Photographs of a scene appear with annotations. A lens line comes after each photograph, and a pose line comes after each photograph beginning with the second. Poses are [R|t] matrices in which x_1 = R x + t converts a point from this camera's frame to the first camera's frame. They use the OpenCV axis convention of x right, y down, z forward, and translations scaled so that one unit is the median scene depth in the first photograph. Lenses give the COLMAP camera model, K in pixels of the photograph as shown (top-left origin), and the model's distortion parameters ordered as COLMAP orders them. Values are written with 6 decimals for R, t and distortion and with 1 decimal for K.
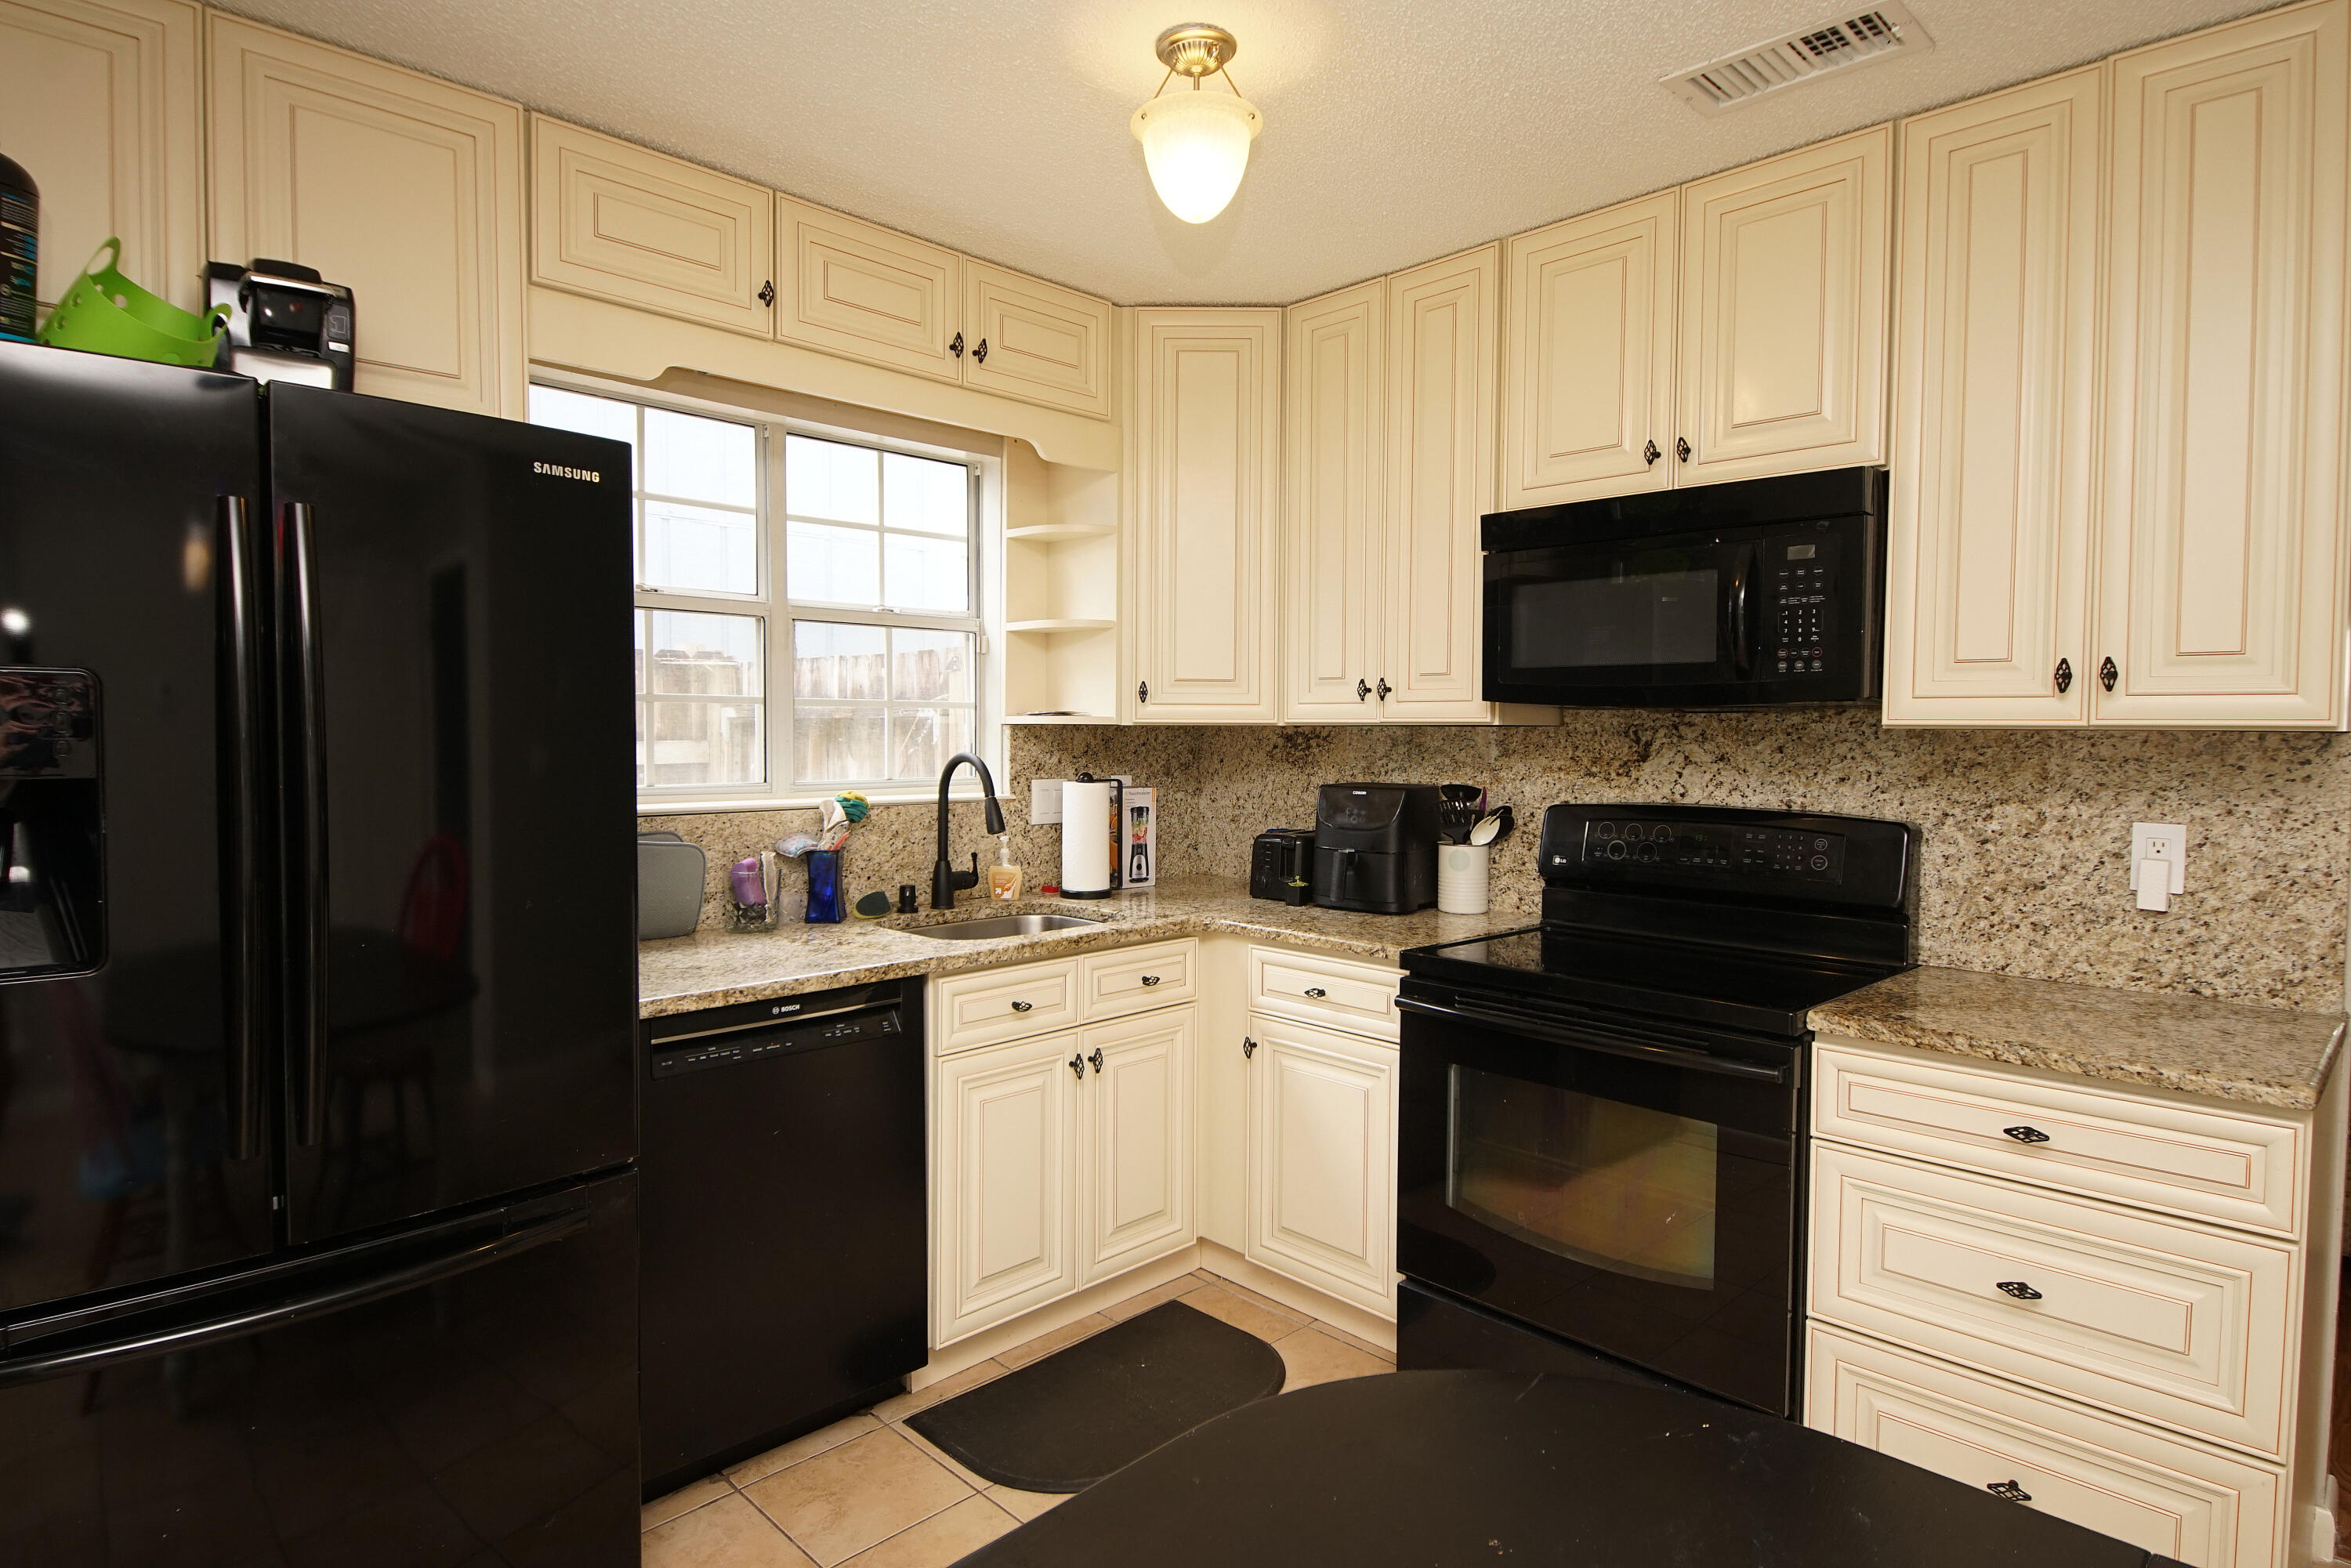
lens RADIAL K [[1260.4, 0, 1157.8], [0, 1260.4, 772.4], [0, 0, 1]] dist [0.032851, -0.028964]
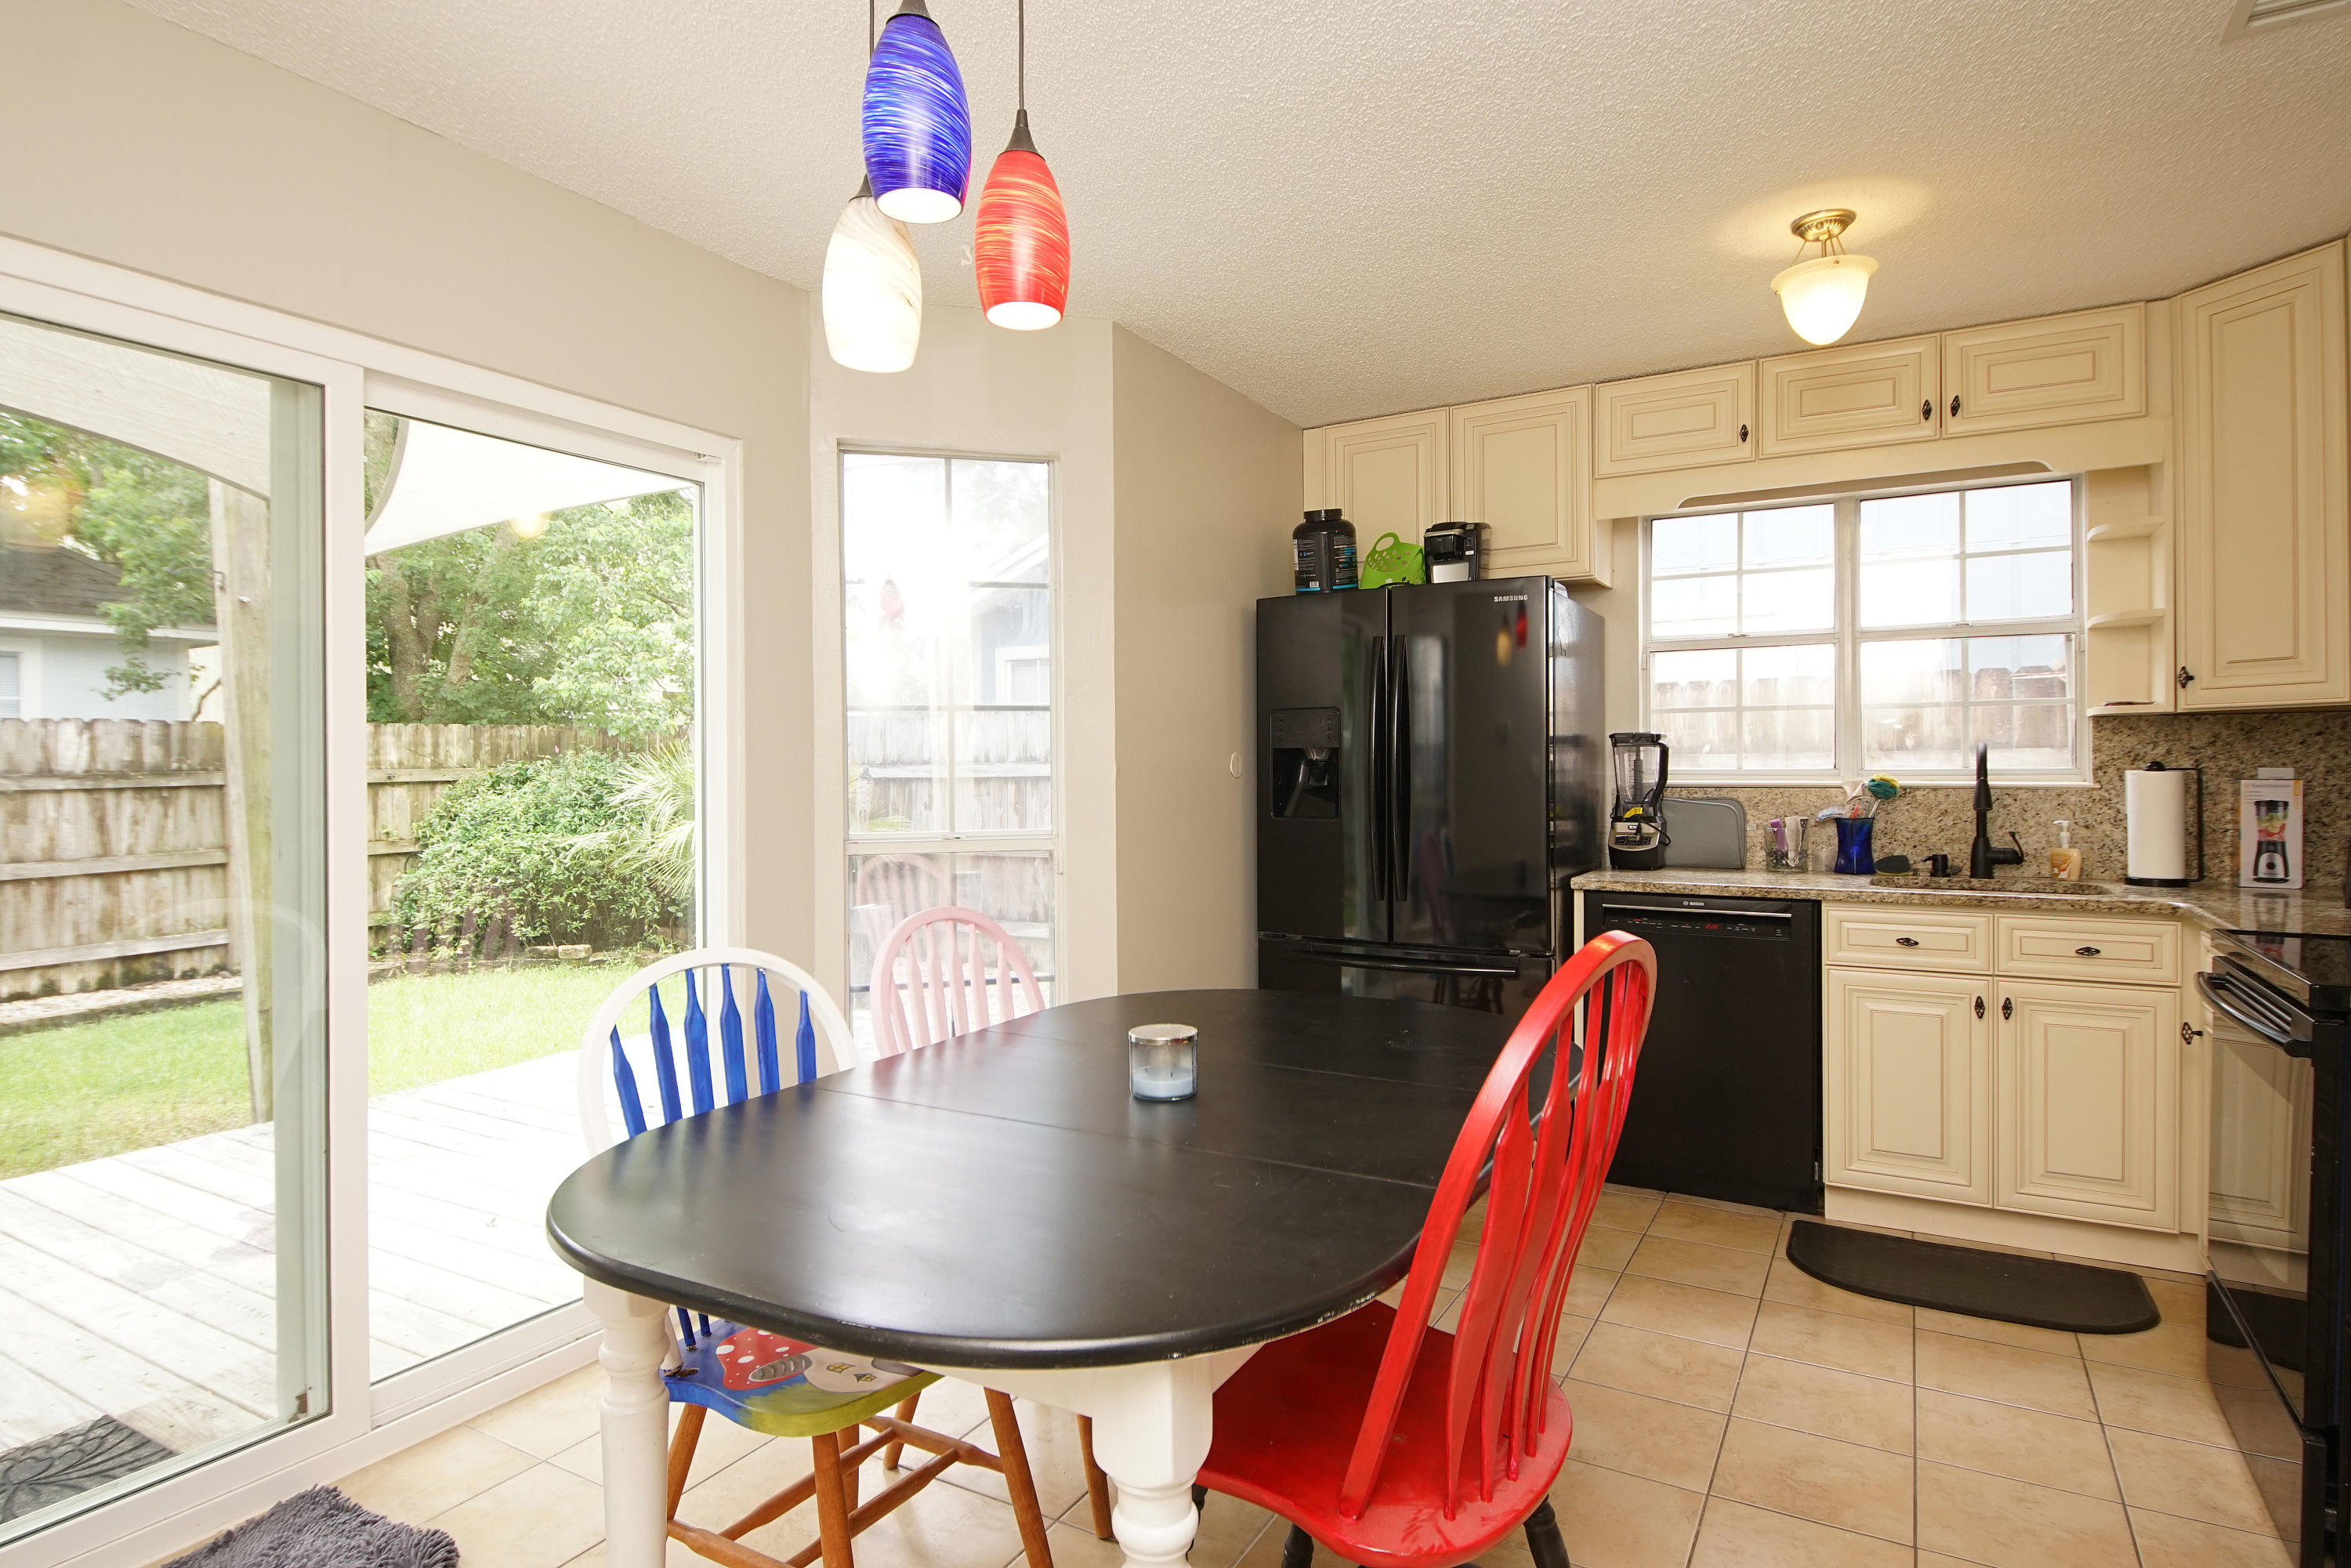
lens RADIAL K [[1260.4, 0, 1156.8], [0, 1260.4, 770.9], [0, 0, 1]] dist [0.032851, -0.028964]
pose [[0.259313, -0.004706, -0.965782, 0.855935], [-0.025343, 0.999611, -0.011675, 0.047587], [0.965461, 0.027503, 0.259093, -0.035349]]
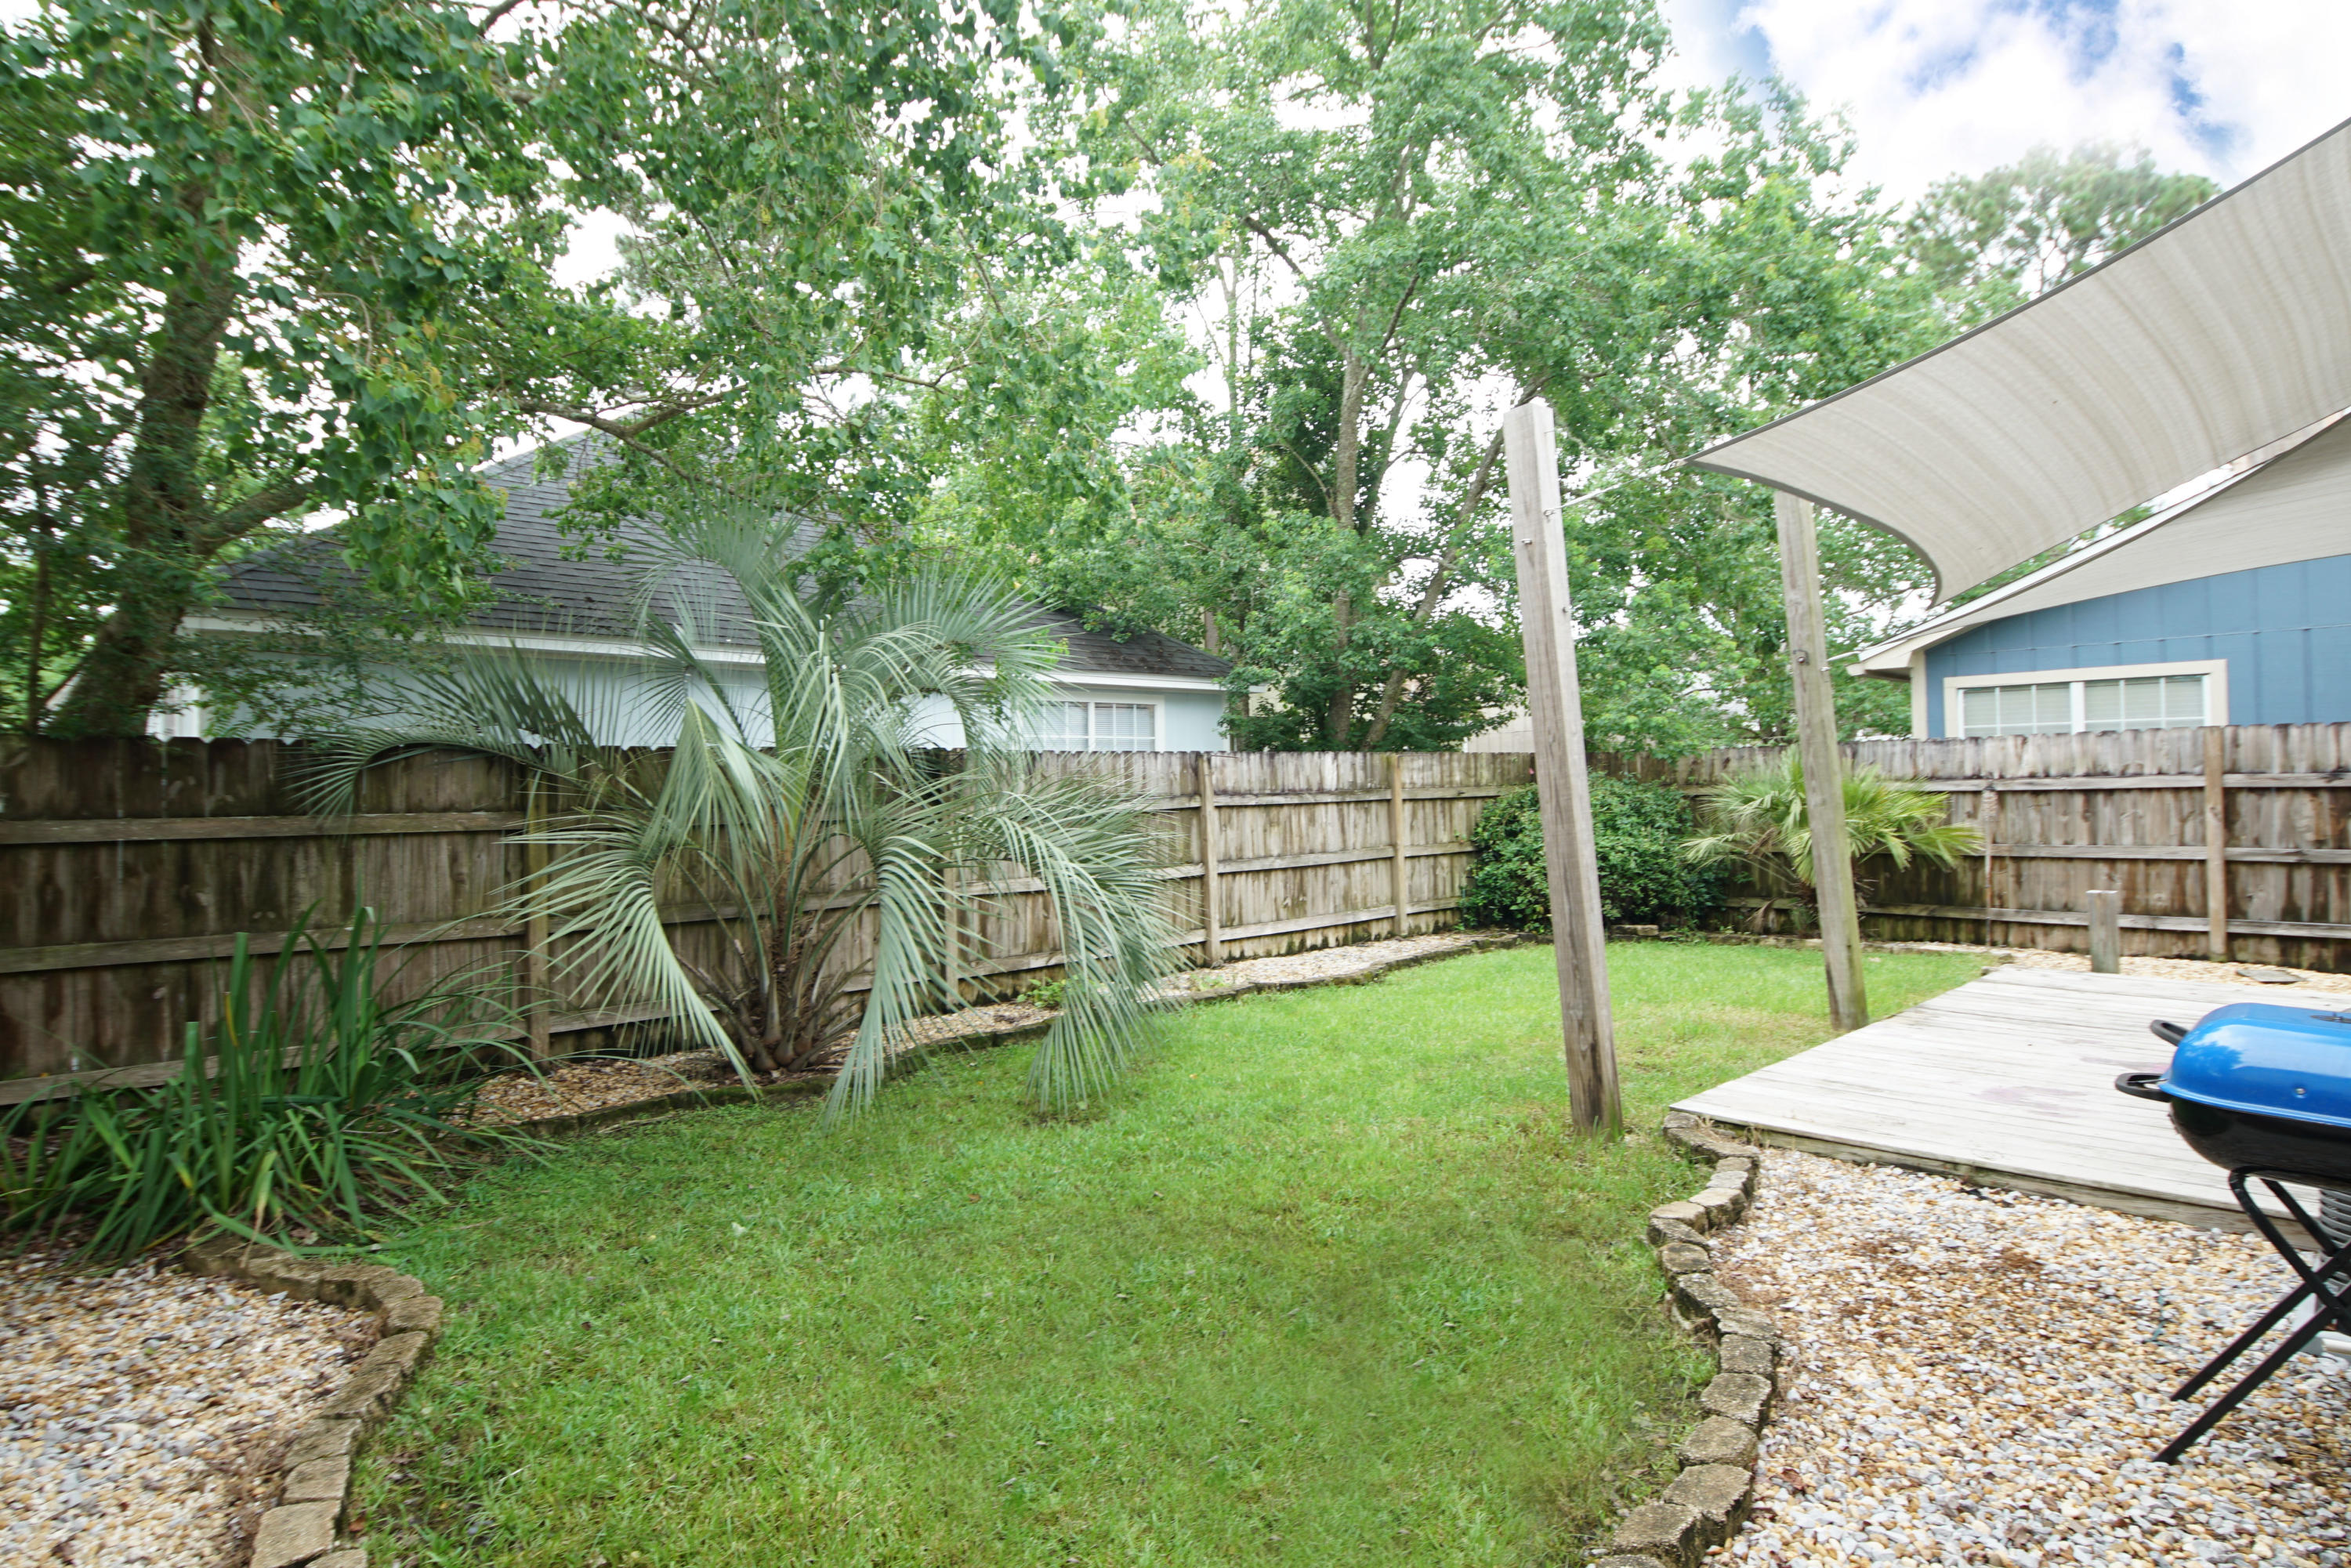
lens RADIAL K [[1260.4, 0, 1160.5], [0, 1260.4, 781.1], [0, 0, 1]] dist [0.032851, -0.028964]
pose [[-0.016412, -0.015338, -0.999748, 1.430392], [-0.021692, 0.999652, -0.014980, 0.118866], [0.999630, 0.021441, -0.016739, -2.019104]]
